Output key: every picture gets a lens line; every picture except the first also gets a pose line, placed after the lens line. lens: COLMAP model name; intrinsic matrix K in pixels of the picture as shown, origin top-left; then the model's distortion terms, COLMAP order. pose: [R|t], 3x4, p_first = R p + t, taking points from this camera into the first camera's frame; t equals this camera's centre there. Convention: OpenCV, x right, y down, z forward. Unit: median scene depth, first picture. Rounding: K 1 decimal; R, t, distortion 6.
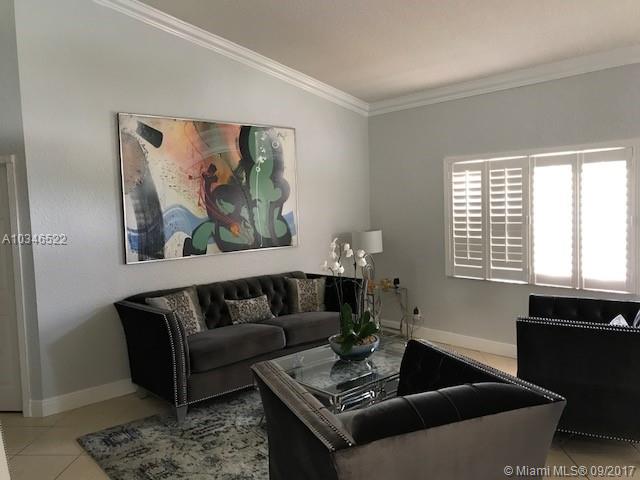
lens RADIAL K [[532.0, 0, 317.0], [0, 532.0, 240.4], [0, 0, 1]] dist [0.034635, -0.046958]
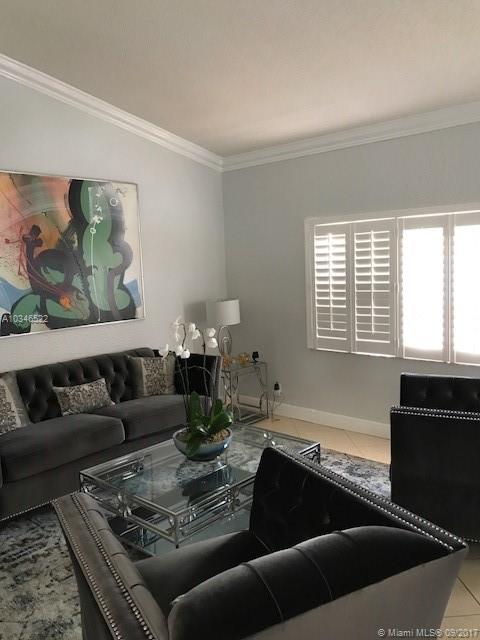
lens RADIAL K [[532.0, 0, 238.1], [0, 532.0, 318.6], [0, 0, 1]] dist [0.034635, -0.046958]
pose [[0.994101, -0.015437, 0.107357, 0.028719], [0.011791, 0.999335, 0.034512, -0.021051], [-0.107818, -0.033042, 0.993621, 0.124385]]
